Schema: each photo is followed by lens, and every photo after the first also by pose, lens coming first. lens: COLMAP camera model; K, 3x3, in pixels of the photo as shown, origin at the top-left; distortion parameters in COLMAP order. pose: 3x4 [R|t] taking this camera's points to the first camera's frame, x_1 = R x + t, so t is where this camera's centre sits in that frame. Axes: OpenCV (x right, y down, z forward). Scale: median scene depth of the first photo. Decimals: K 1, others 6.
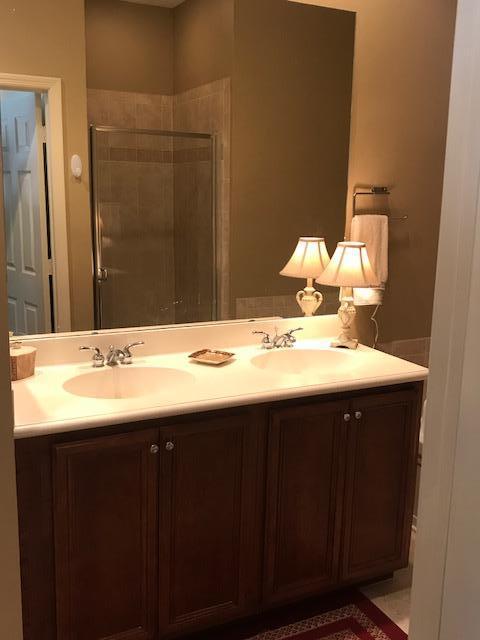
lens RADIAL K [[652.5, 0, 240.0], [0, 652.5, 320.0], [0, 0, 1]] dist [0.146416, -0.388277]
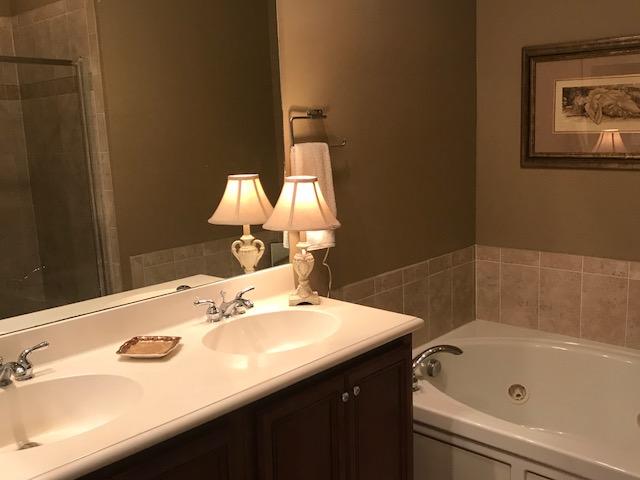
lens RADIAL K [[652.5, 0, 320.0], [0, 652.5, 240.0], [0, 0, 1]] dist [0.146416, -0.388277]
pose [[0.936376, -0.114260, 0.331879, -0.083094], [0.123075, 0.992382, -0.005588, -0.029673], [-0.328712, 0.046078, 0.943305, 0.209131]]
